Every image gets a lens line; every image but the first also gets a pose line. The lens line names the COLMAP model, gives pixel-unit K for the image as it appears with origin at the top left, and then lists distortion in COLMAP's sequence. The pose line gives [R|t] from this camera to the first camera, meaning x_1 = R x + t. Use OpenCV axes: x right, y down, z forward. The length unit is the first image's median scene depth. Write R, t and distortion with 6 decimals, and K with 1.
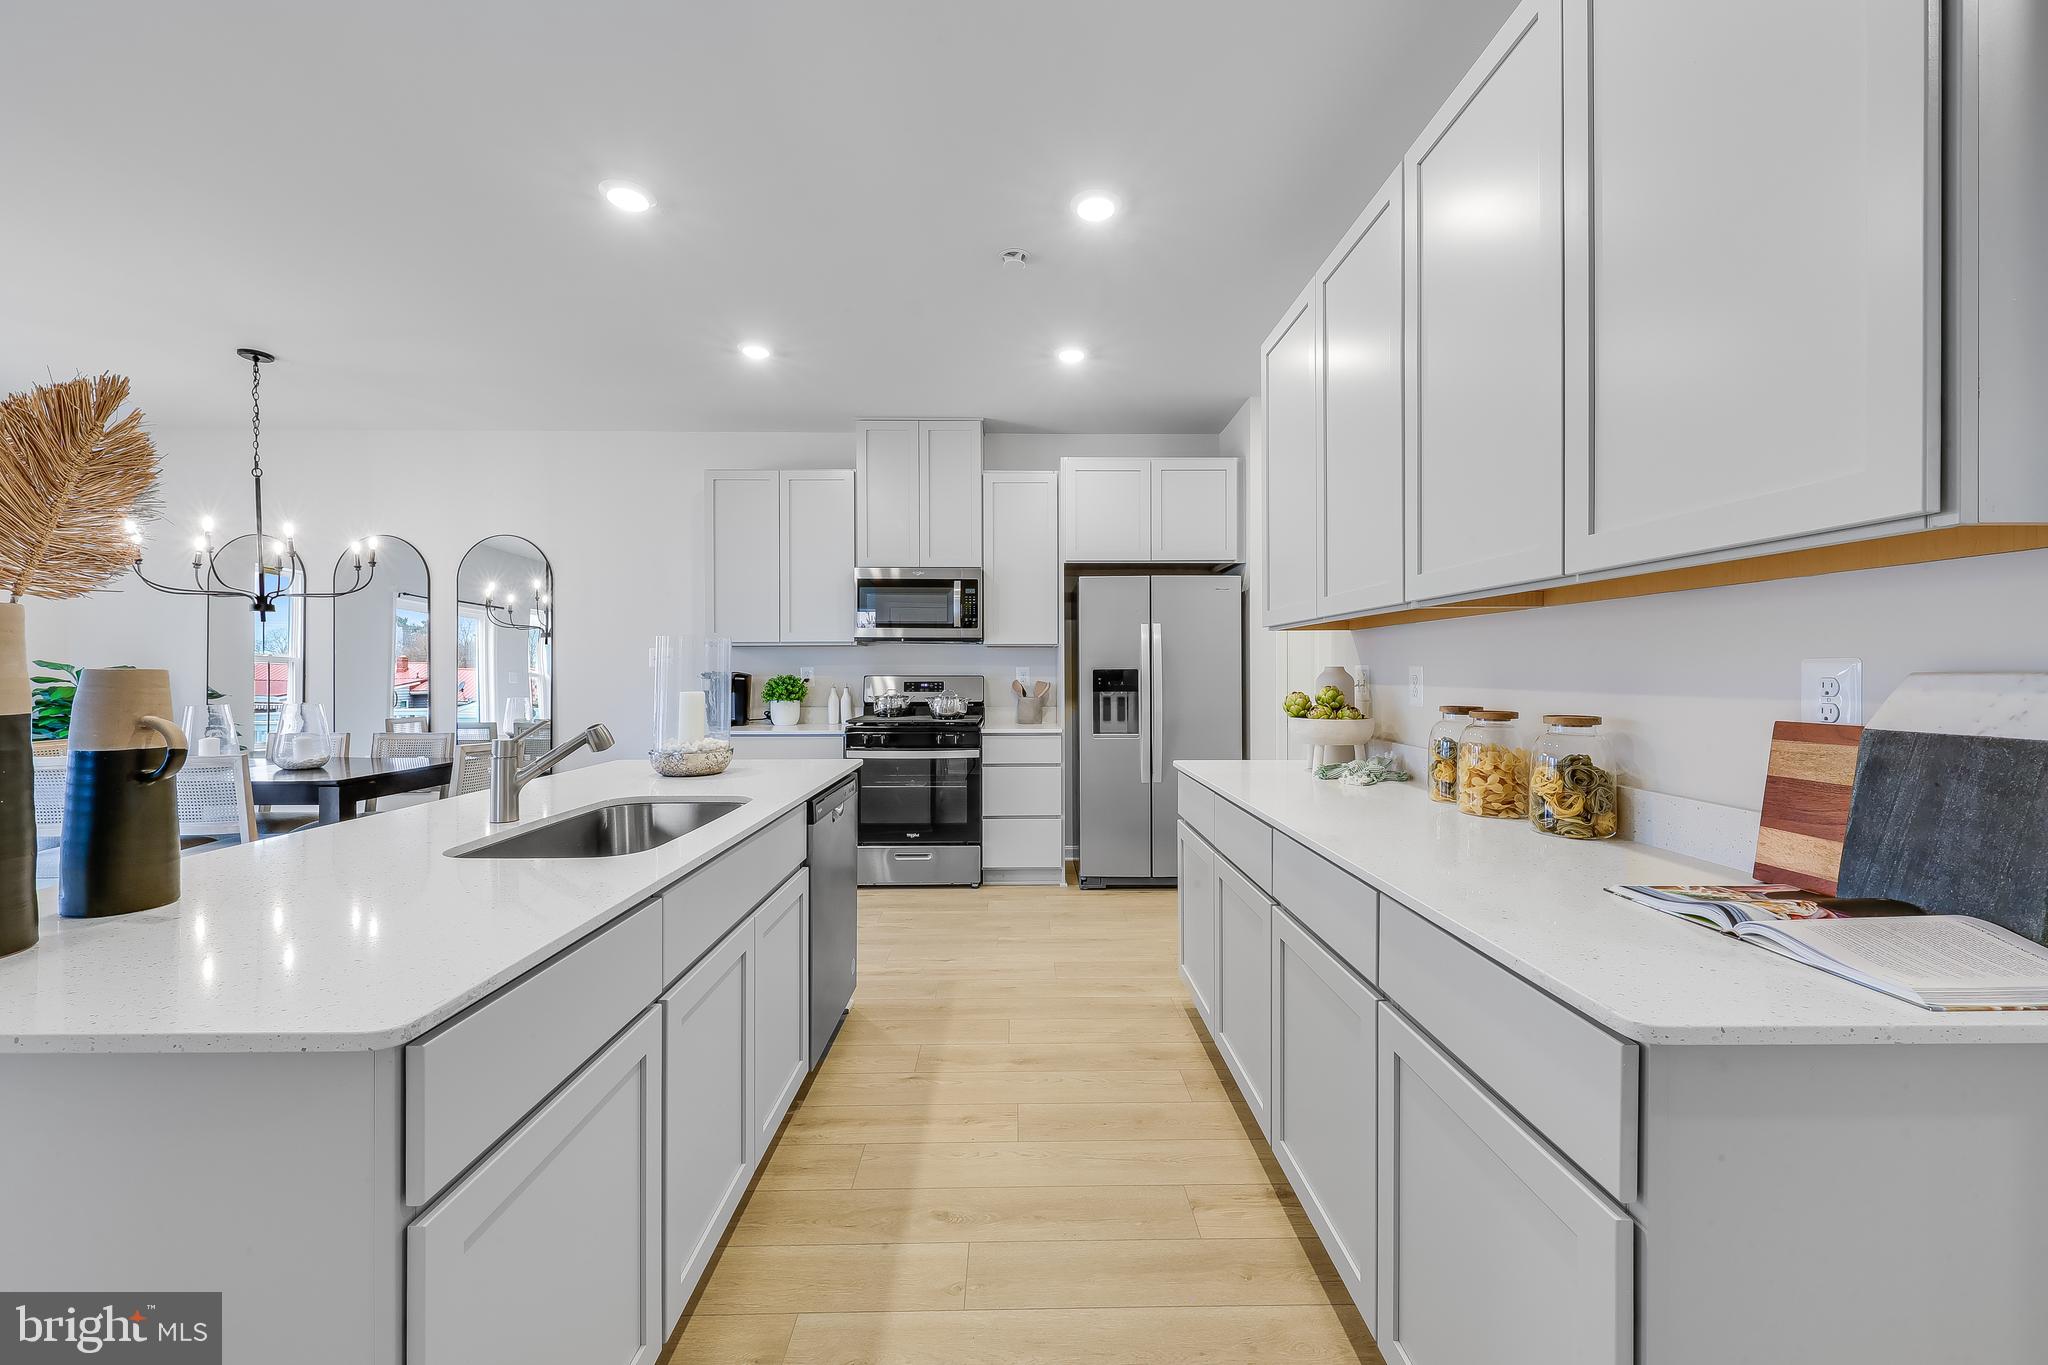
lens RADIAL K [[792.3, 0, 1024.9], [0, 792.3, 672.2], [0, 0, 1]] dist [0.001839, -0.000032]
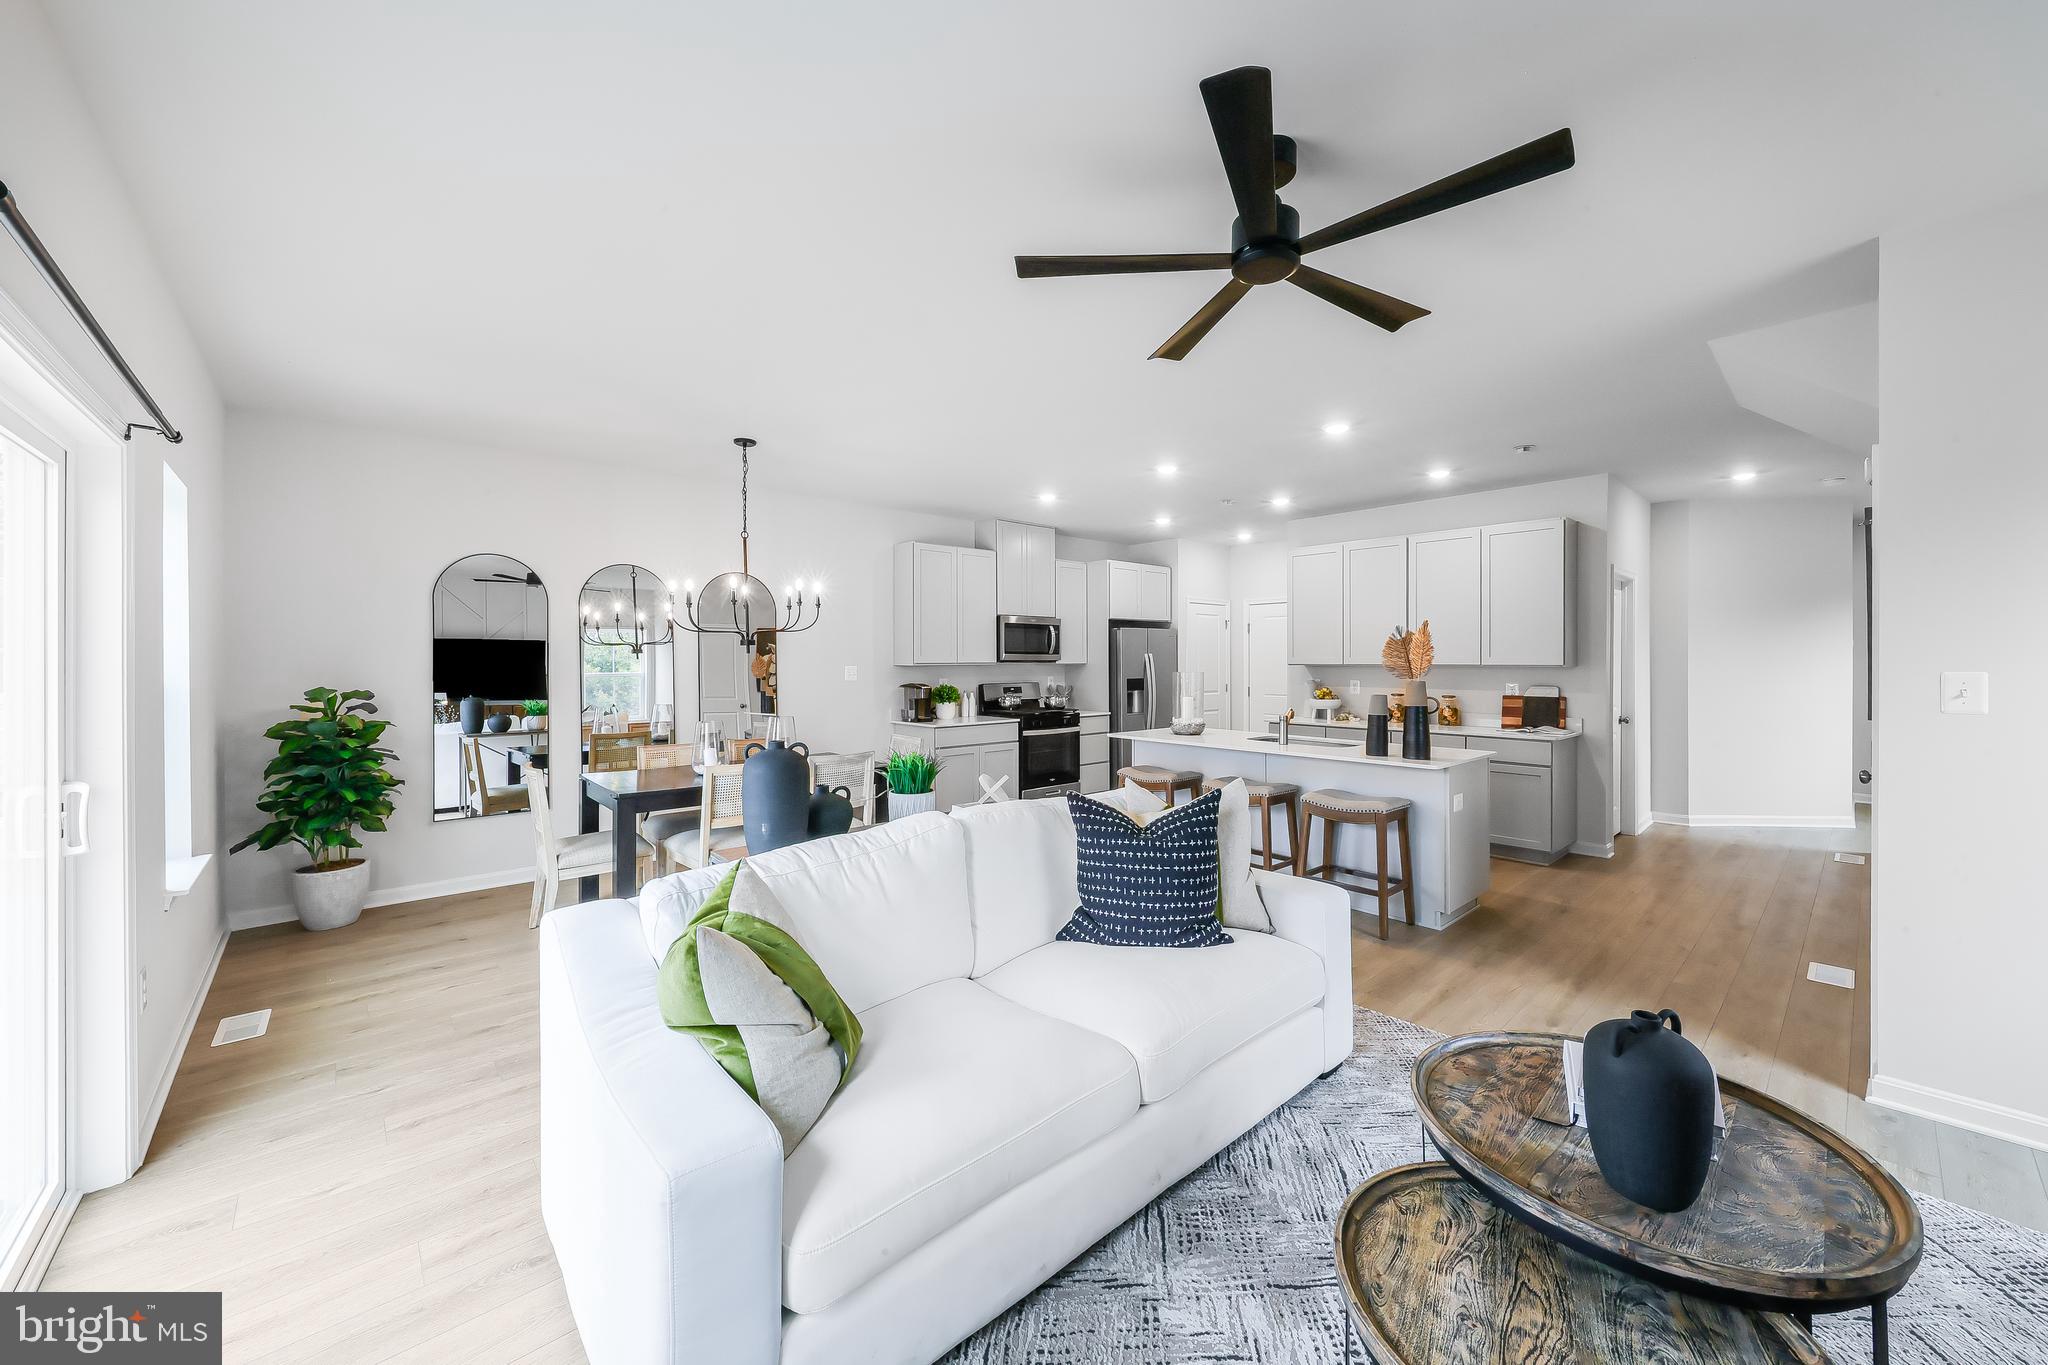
lens RADIAL K [[758.1, 0, 1041.7], [0, 758.1, 675.6], [0, 0, 1]] dist [0.001332, 0.000069]
pose [[0.742589, -0.010668, 0.669662, -1.207305], [-0.000008, 0.999873, 0.015937, -0.038139], [-0.669747, -0.011840, 0.742495, -0.163299]]
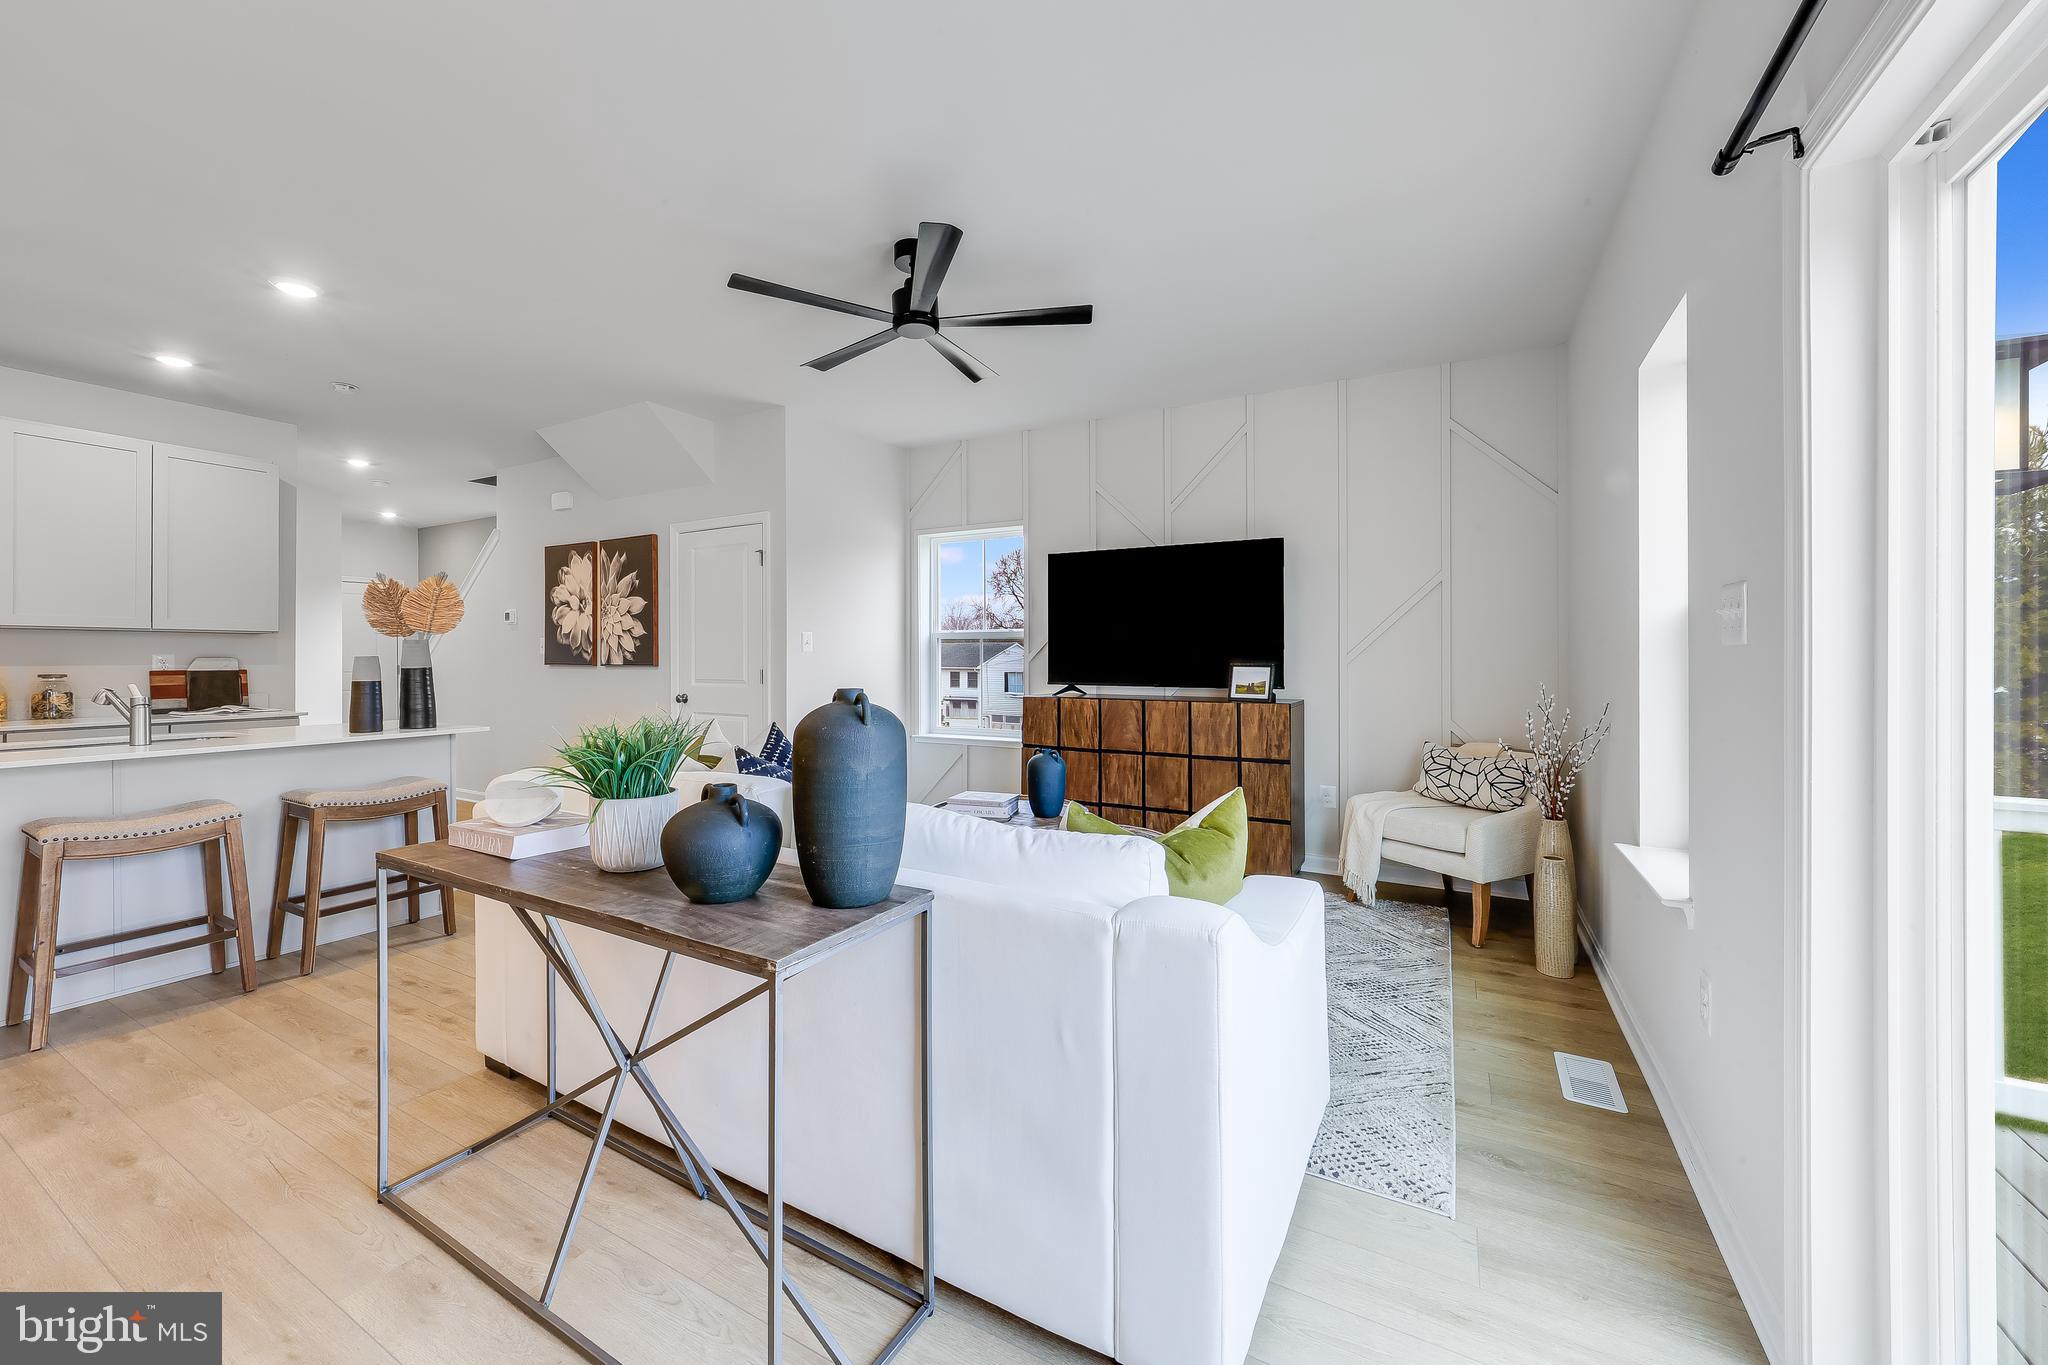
lens RADIAL K [[758.1, 0, 1030.6], [0, 758.1, 665.8], [0, 0, 1]] dist [0.001332, 0.000069]
pose [[-0.866900, -0.001953, 0.498478, -1.217617], [0.003901, 0.999935, 0.010702, 0.003764], [-0.498466, 0.011222, -0.866837, 0.558289]]
